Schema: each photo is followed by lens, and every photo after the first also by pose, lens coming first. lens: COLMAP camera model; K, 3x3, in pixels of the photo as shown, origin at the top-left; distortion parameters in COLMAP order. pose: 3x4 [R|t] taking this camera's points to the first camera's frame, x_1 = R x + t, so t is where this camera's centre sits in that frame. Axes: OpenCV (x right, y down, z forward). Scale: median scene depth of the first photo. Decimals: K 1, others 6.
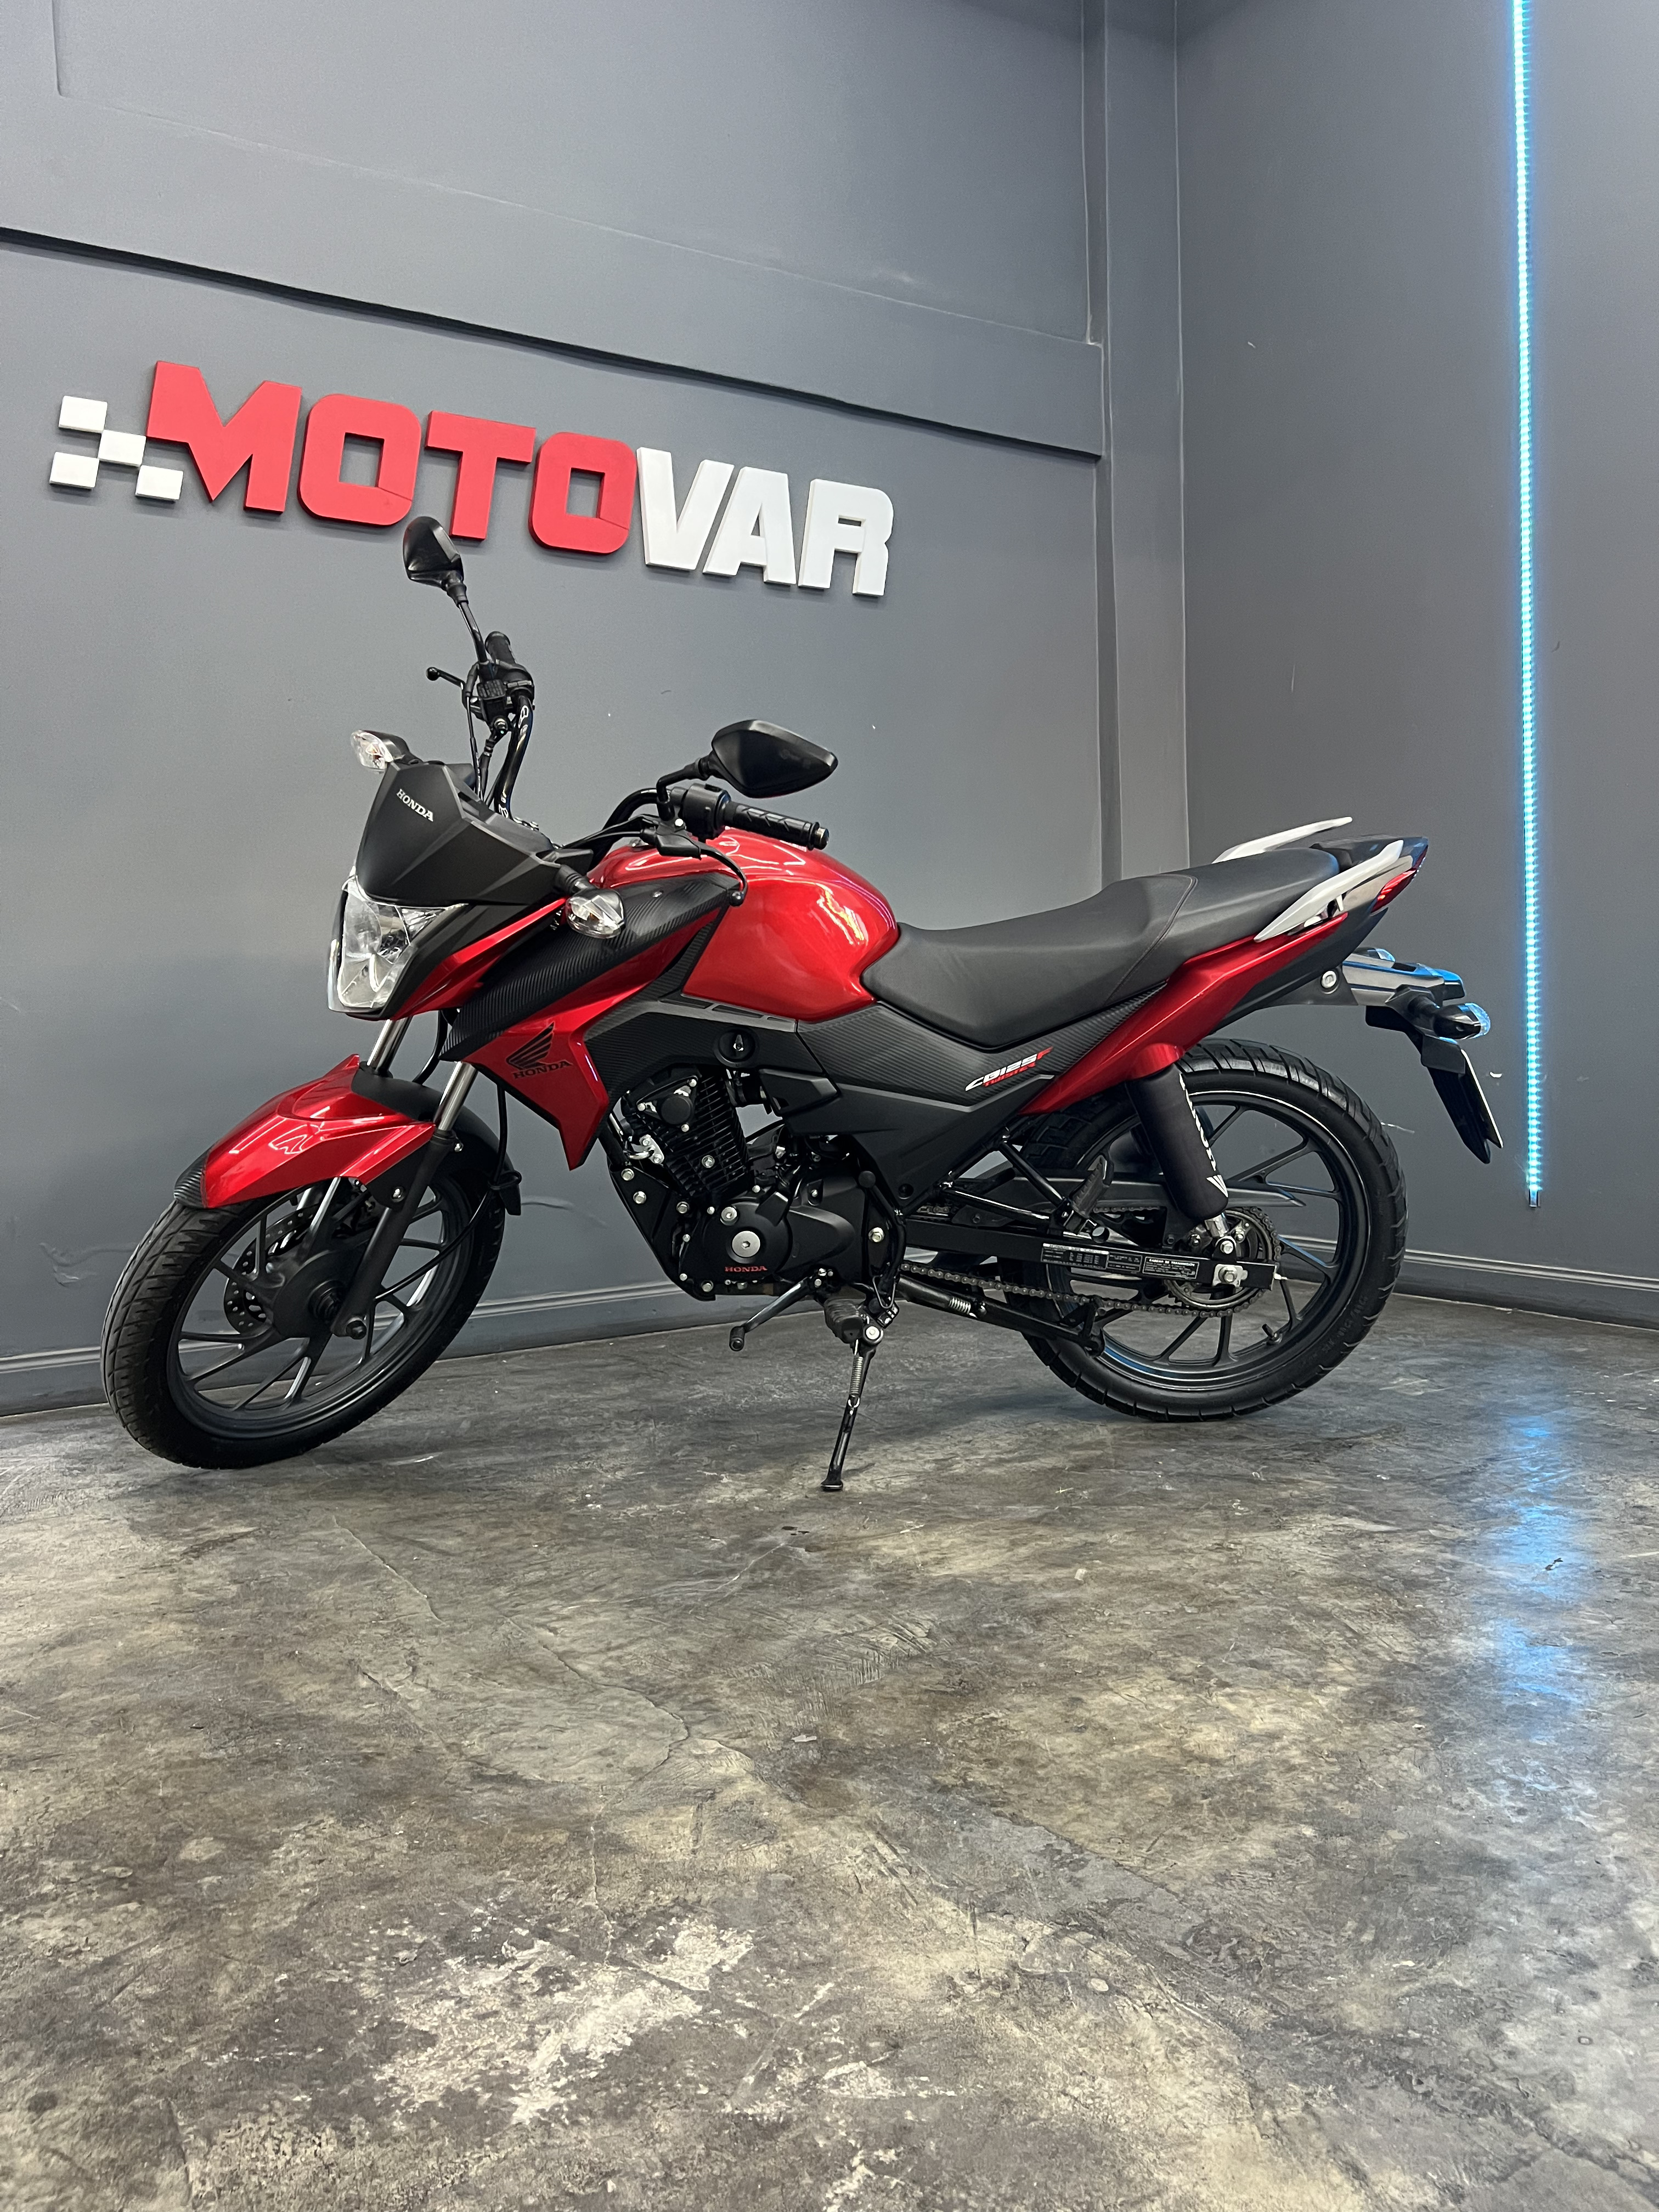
lens RADIAL K [[1661.5, 0, 841.6], [0, 1661.5, 1092.1], [0, 0, 1]] dist [0.046066, -0.052497]
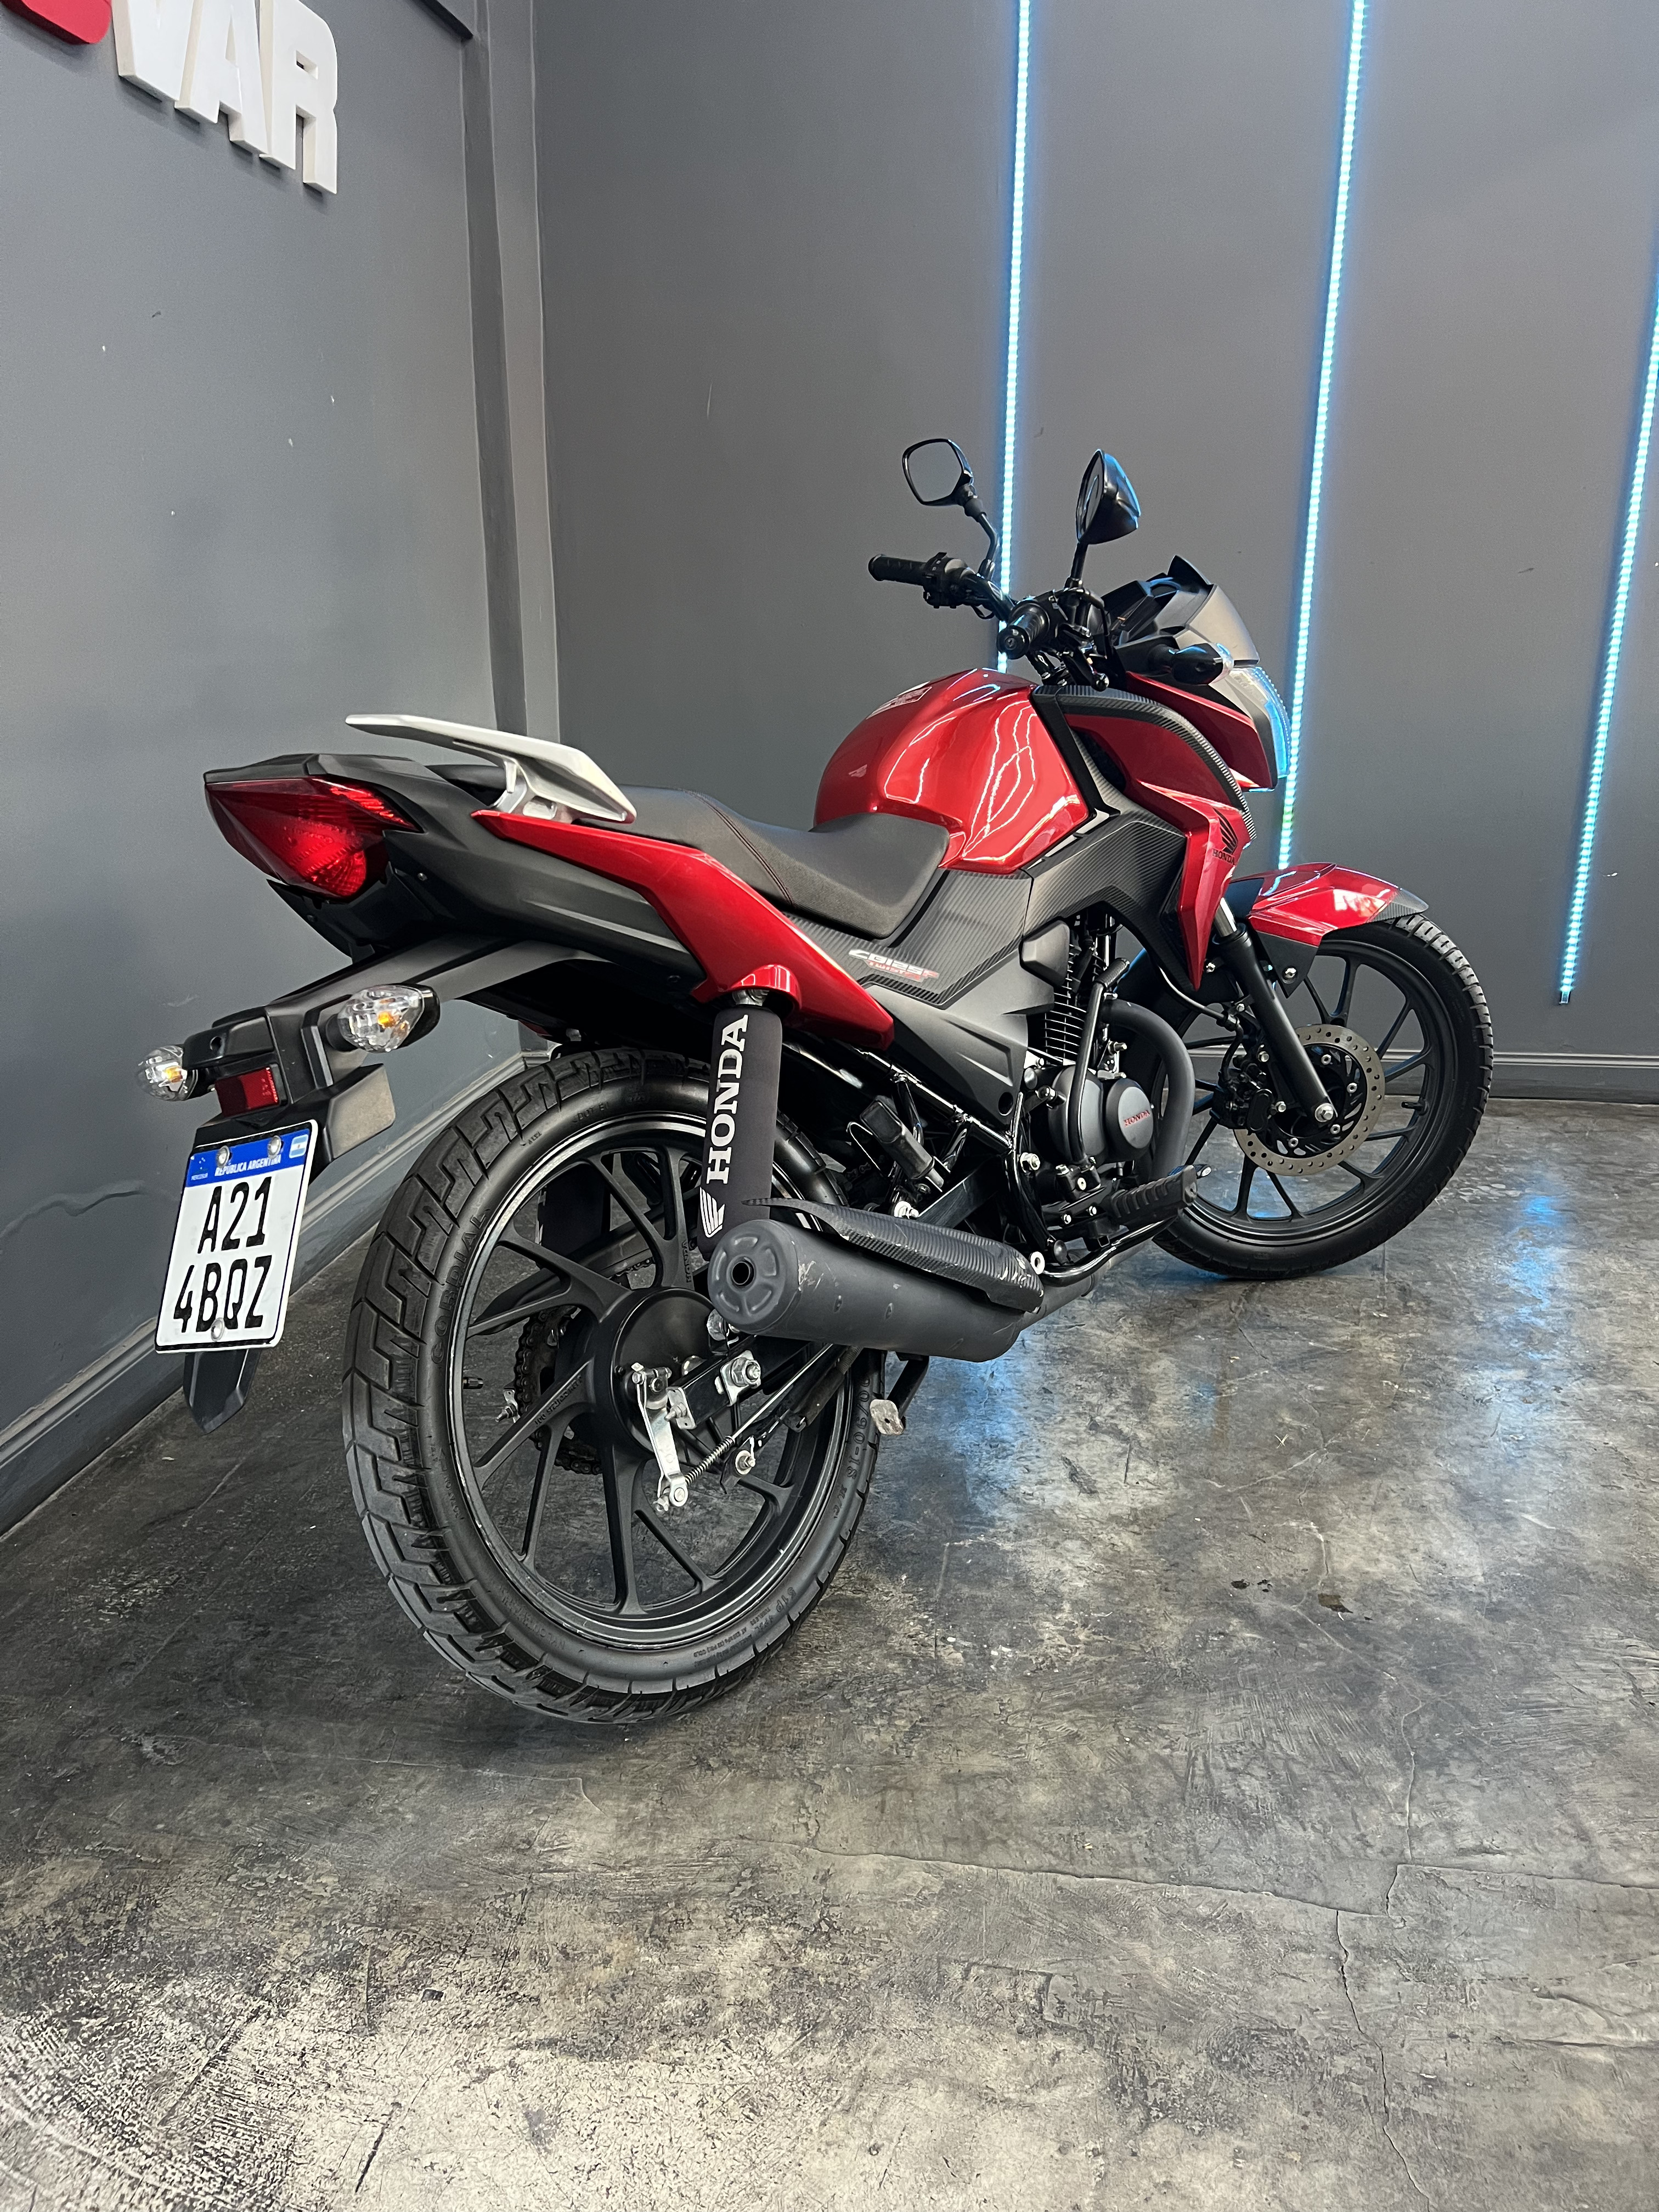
lens RADIAL K [[1661.5, 0, 841.6], [0, 1661.5, 1092.1], [0, 0, 1]] dist [0.046066, -0.052497]
pose [[0.635318, -0.177562, 0.751560, -0.901467], [0.005921, 0.974299, 0.225180, -0.206298], [-0.772228, -0.138611, 0.620041, 0.800205]]
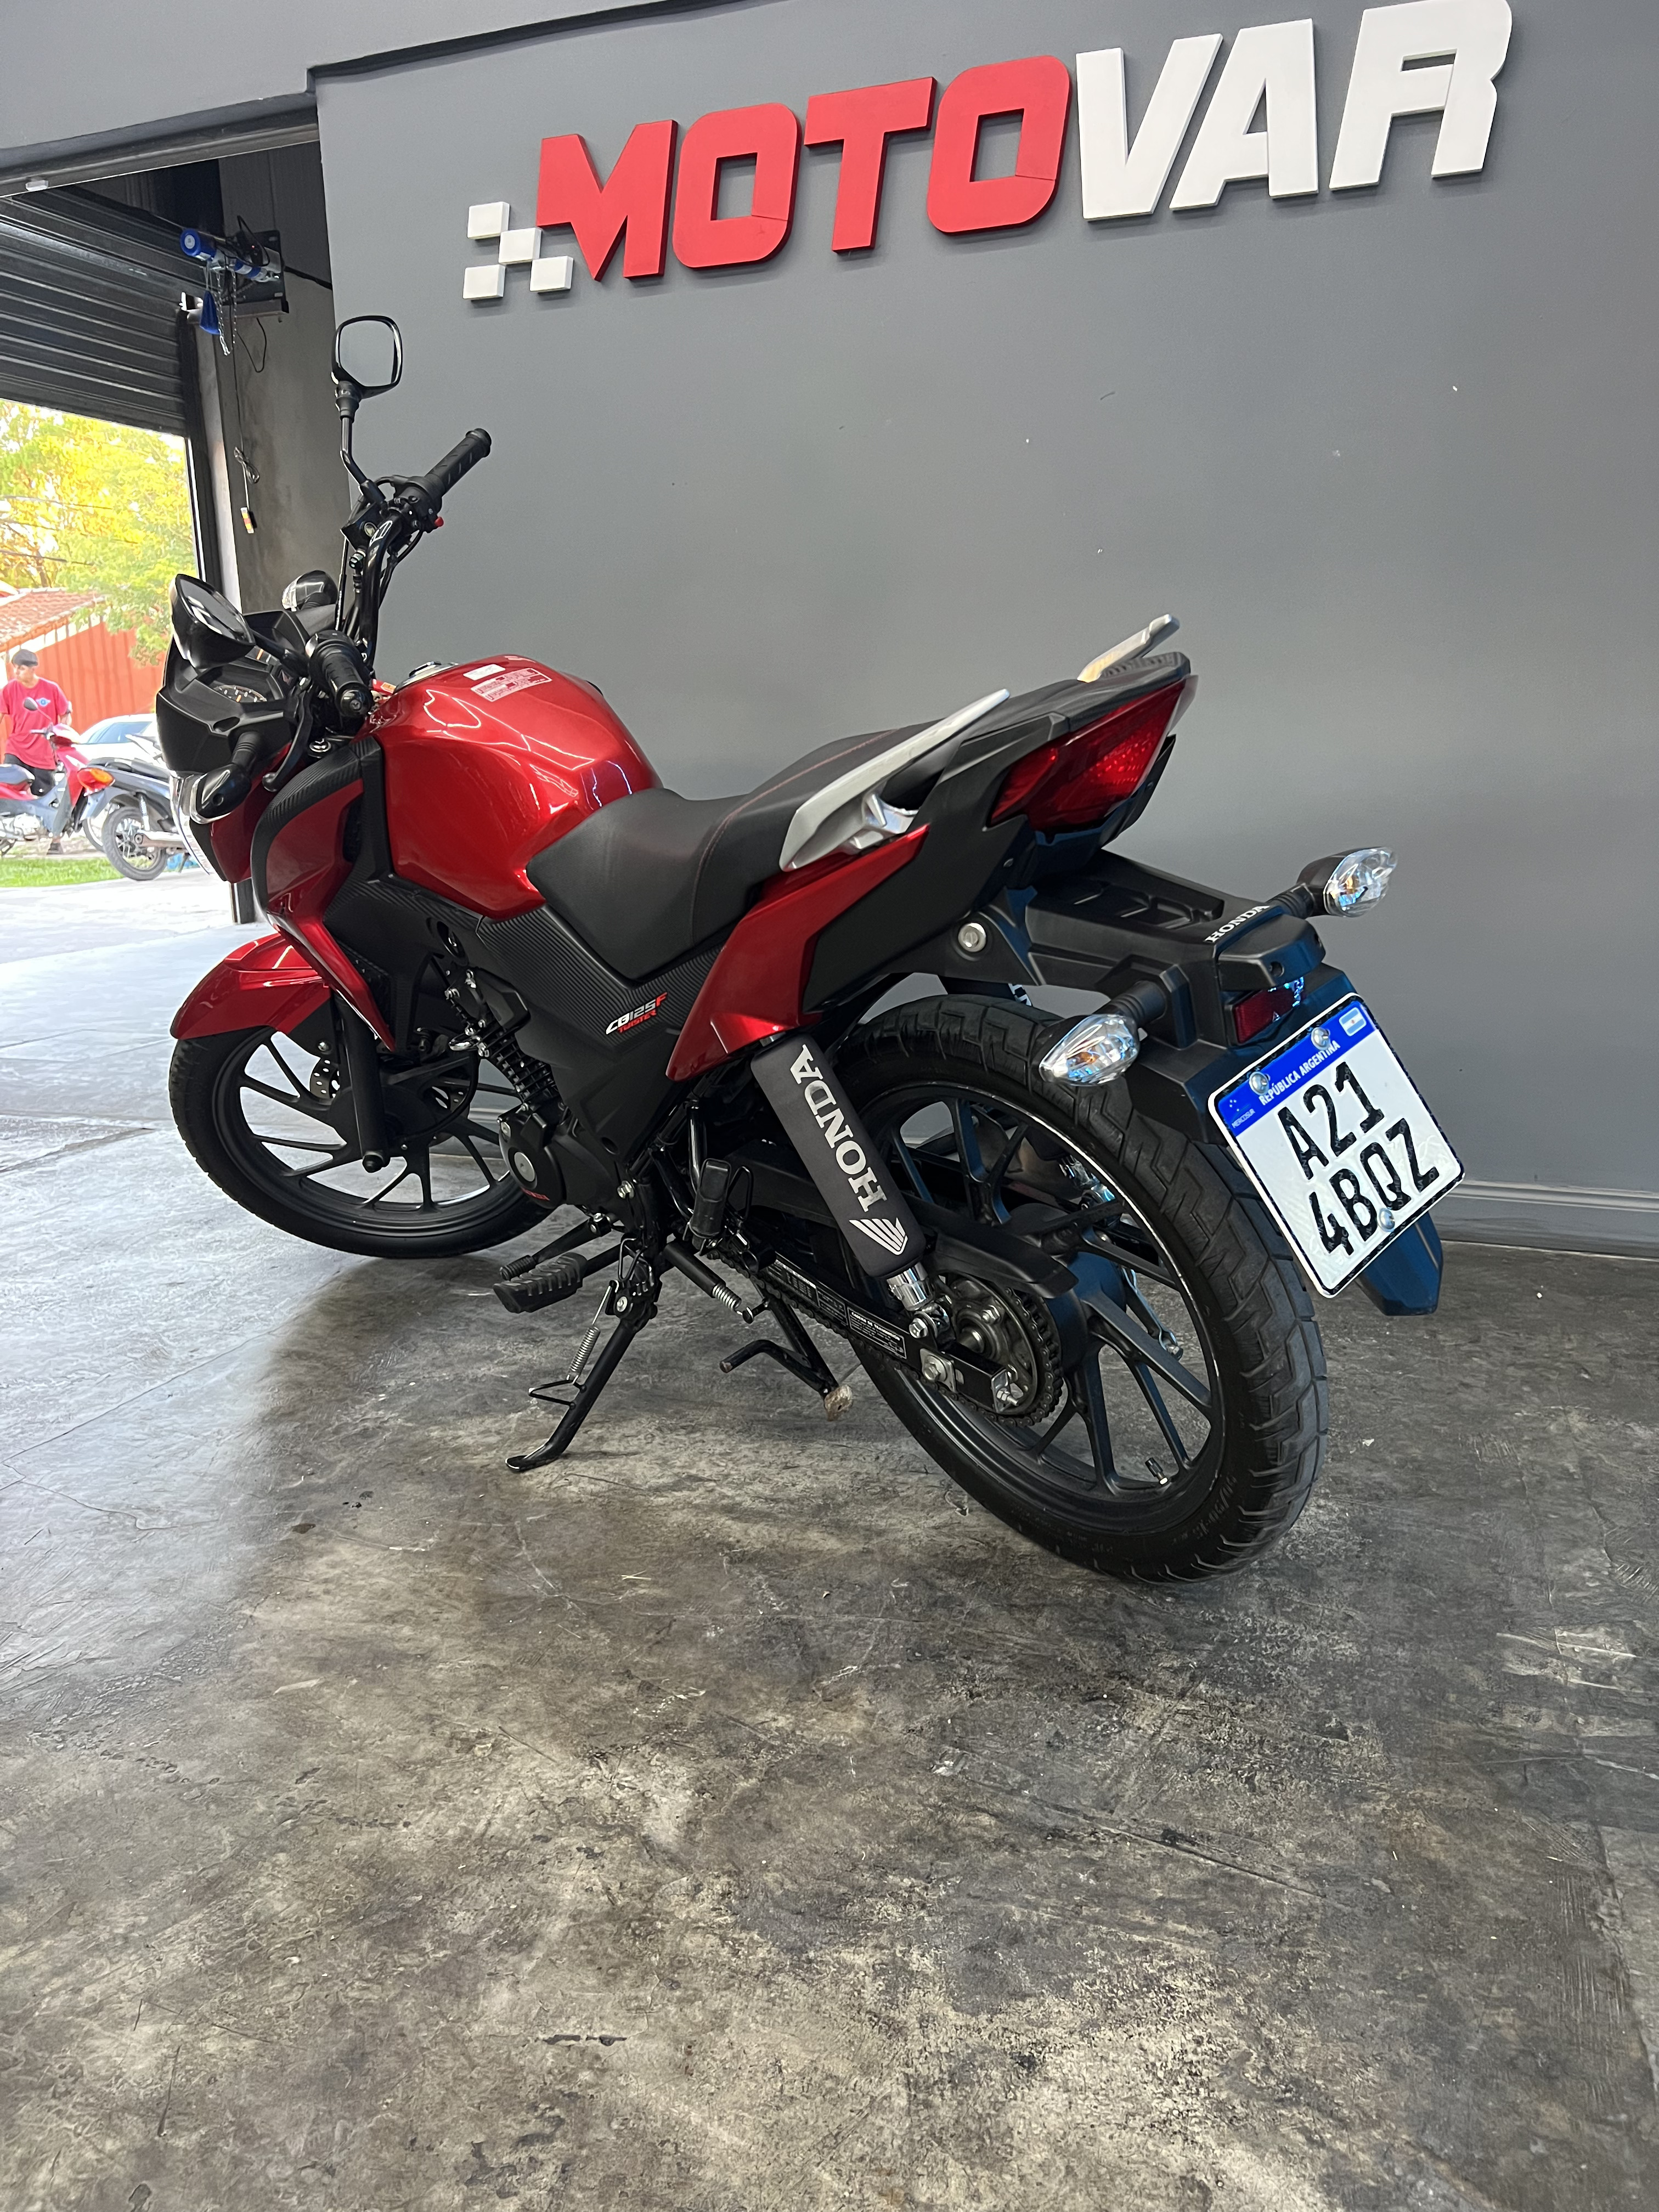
lens RADIAL K [[1662.4, 0, 848.6], [0, 1662.4, 1103.7], [0, 0, 1]] dist [0.053710, -0.061708]
pose [[0.612028, 0.187319, -0.768331, 0.940424], [-0.027475, 0.975993, 0.216061, -0.175633], [0.790358, -0.111126, 0.602482, 0.822541]]
